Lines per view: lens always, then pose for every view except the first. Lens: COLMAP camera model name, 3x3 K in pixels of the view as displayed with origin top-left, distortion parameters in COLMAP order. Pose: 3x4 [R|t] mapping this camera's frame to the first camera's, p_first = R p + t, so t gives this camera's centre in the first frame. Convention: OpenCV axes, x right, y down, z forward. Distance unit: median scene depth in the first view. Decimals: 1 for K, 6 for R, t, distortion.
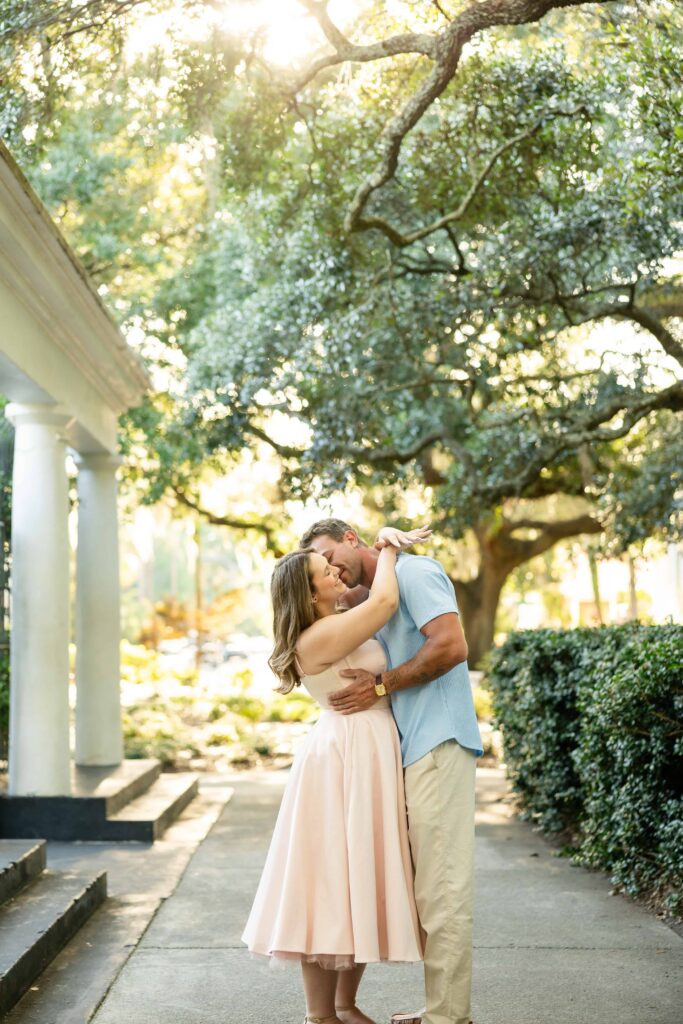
lens RADIAL K [[1578.7, 0, 332.6], [0, 1578.7, 506.3], [0, 0, 1]] dist [0.048709, 0.000000]
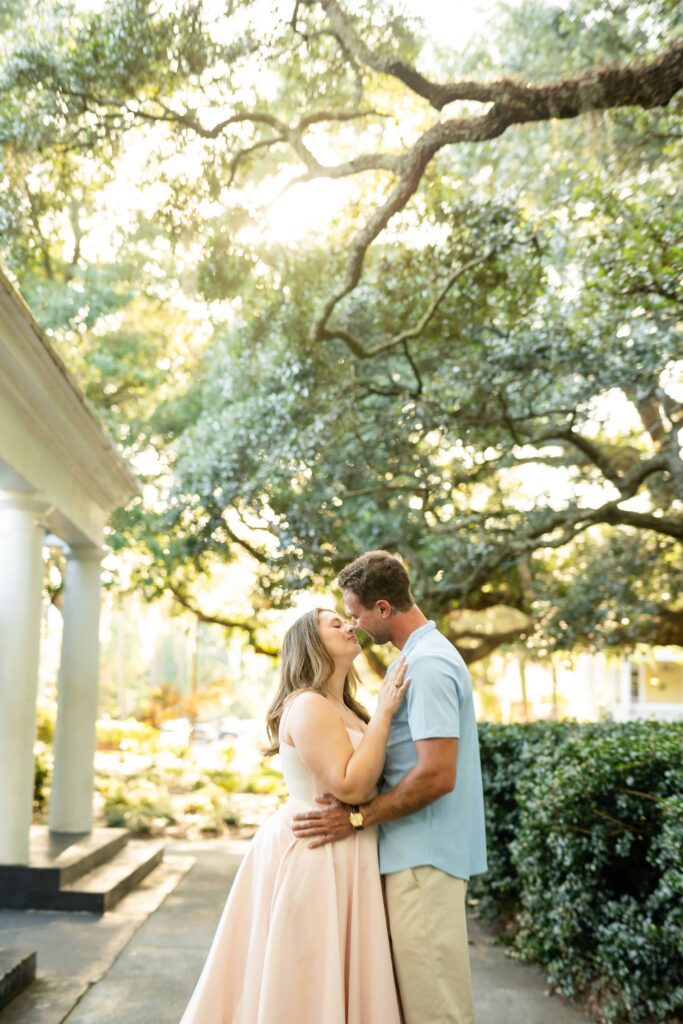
lens RADIAL K [[1161.6, 0, 323.9], [0, 1161.6, 534.1], [0, 0, 1]] dist [0.004730, 0.000000]
pose [[0.999217, 0.039416, -0.003559, 0.023581], [-0.039574, 0.996112, -0.078707, 0.017956], [0.000442, 0.078786, 0.996891, 0.214839]]
